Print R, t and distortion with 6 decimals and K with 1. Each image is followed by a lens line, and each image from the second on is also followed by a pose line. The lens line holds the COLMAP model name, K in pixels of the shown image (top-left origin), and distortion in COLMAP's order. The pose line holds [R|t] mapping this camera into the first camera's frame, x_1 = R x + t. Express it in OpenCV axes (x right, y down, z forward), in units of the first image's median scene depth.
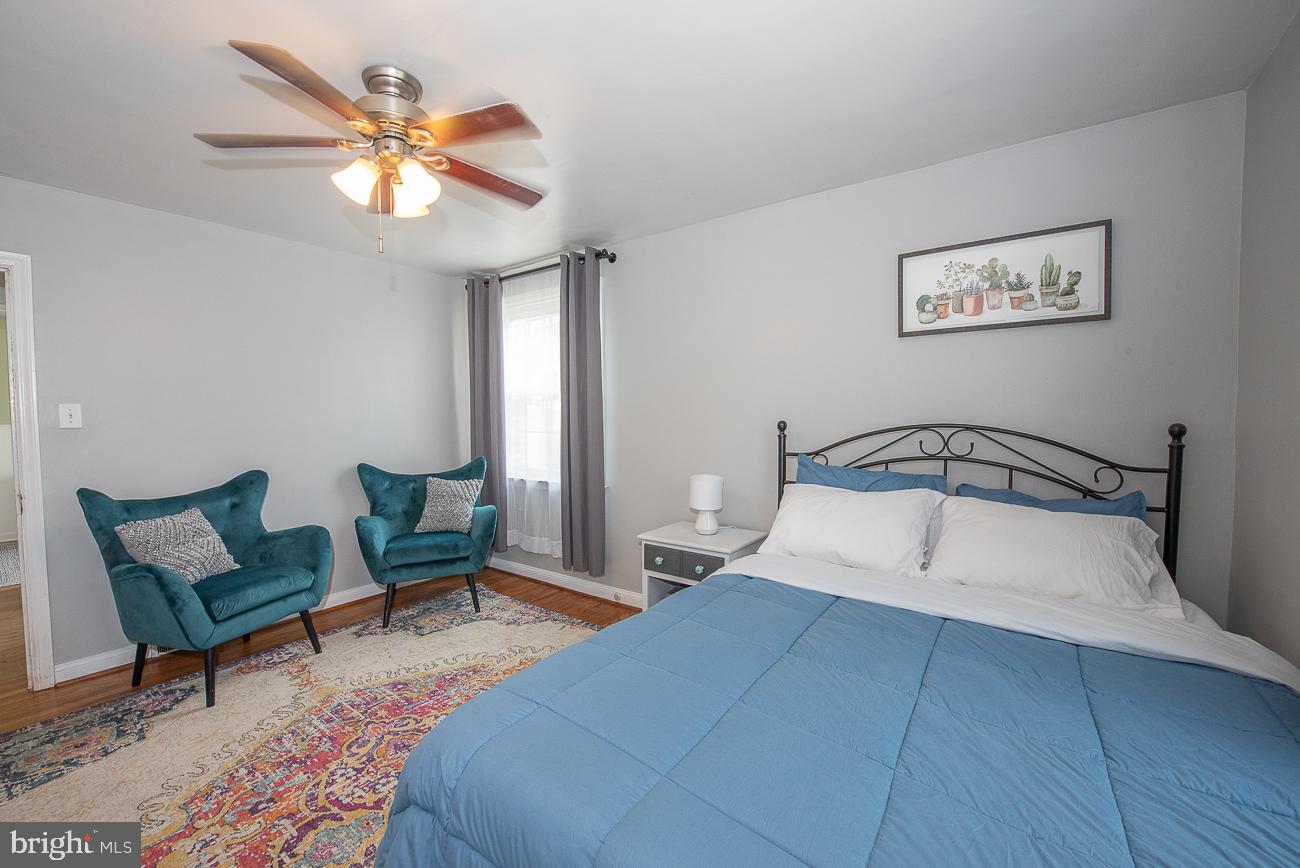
lens RADIAL K [[511.3, 0, 647.1], [0, 511.3, 433.3], [0, 0, 1]] dist [-0.015811, -0.003052]
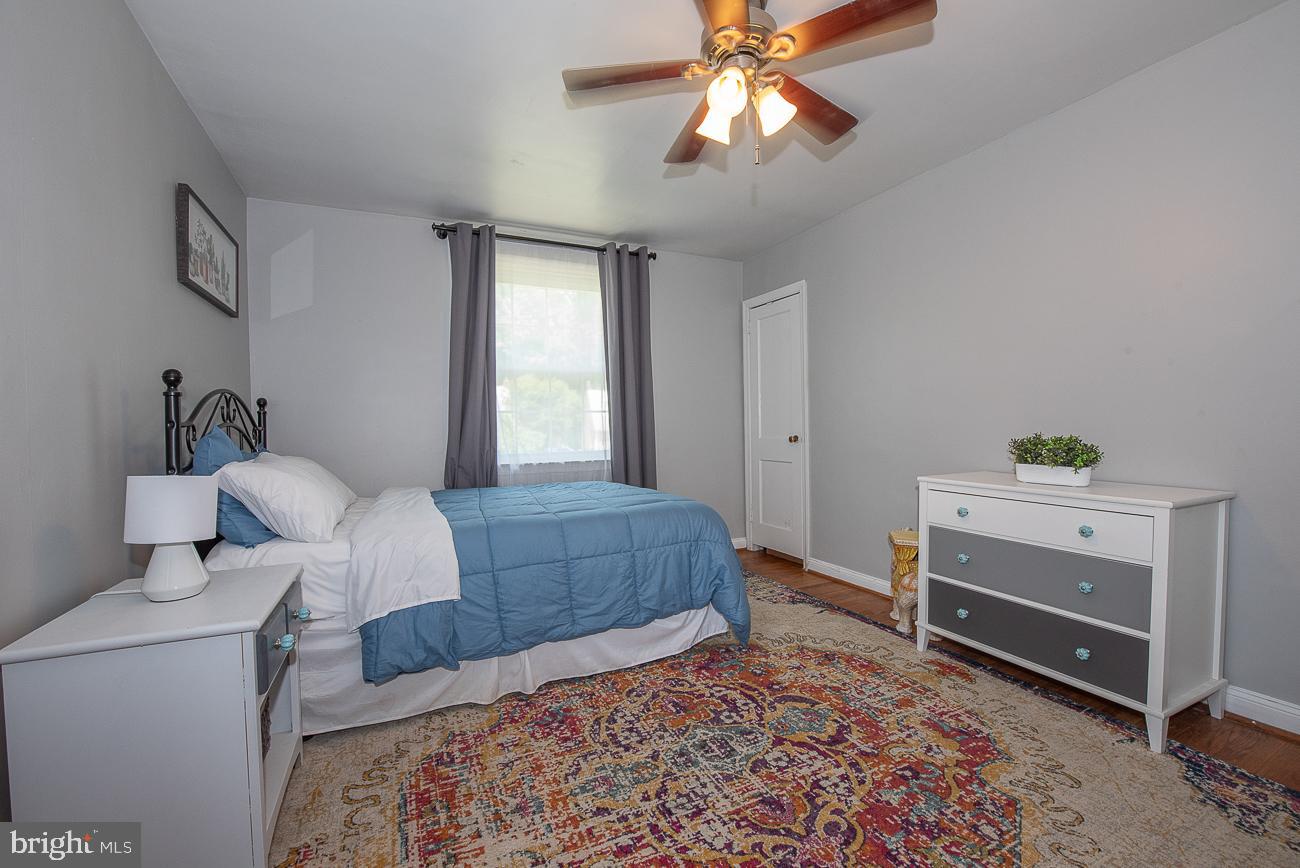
lens RADIAL K [[537.7, 0, 644.0], [0, 537.7, 433.5], [0, 0, 1]] dist [-0.016112, -0.000455]
pose [[-0.873769, 0.015679, 0.486088, -0.646252], [0.040480, 0.998357, 0.040563, 0.059809], [-0.484654, 0.055120, -0.872968, 1.582870]]
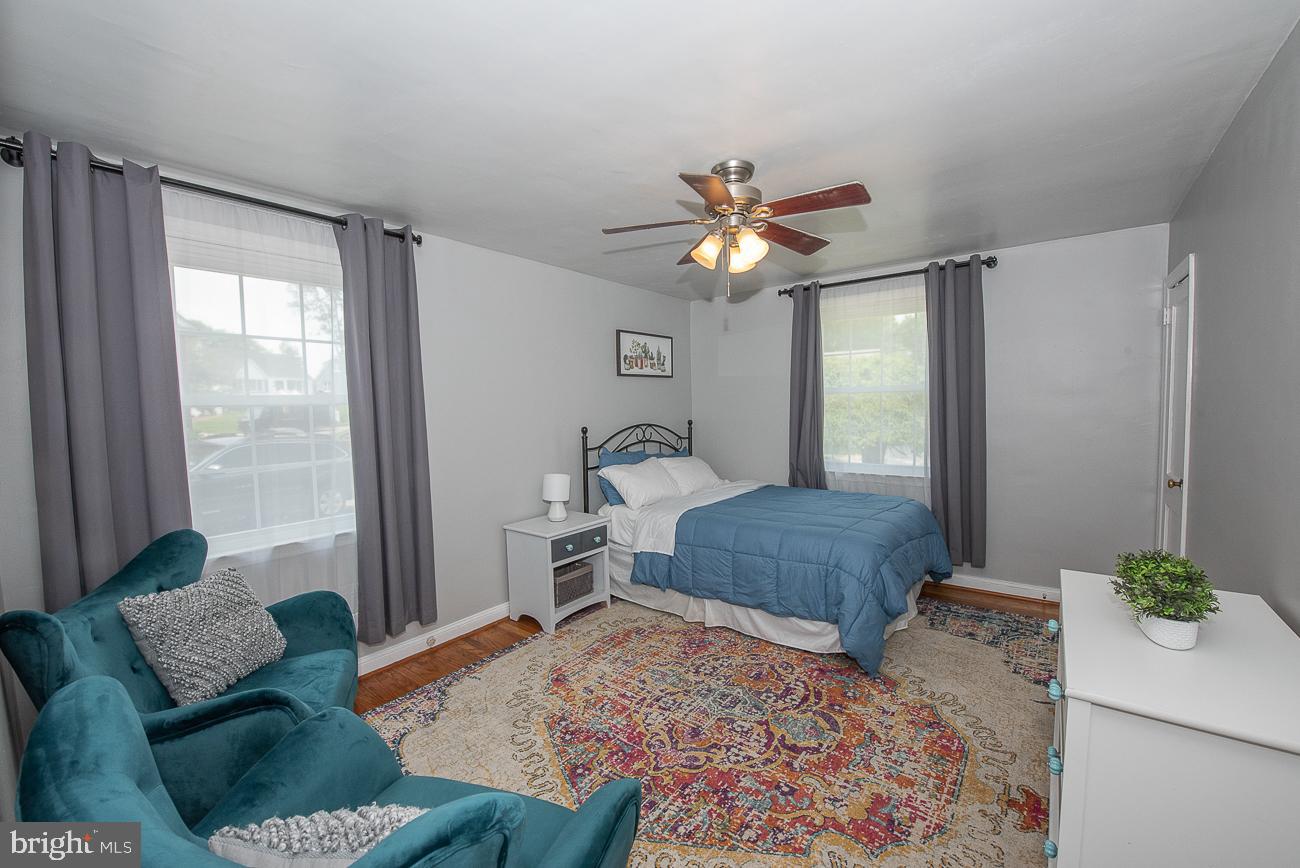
lens RADIAL K [[511.3, 0, 647.1], [0, 511.3, 433.3], [0, 0, 1]] dist [-0.015811, -0.003052]
pose [[0.042945, -0.052000, 0.997723, -1.439964], [0.061250, 0.996903, 0.049321, -0.081811], [-0.997198, 0.058993, 0.045998, 0.938702]]
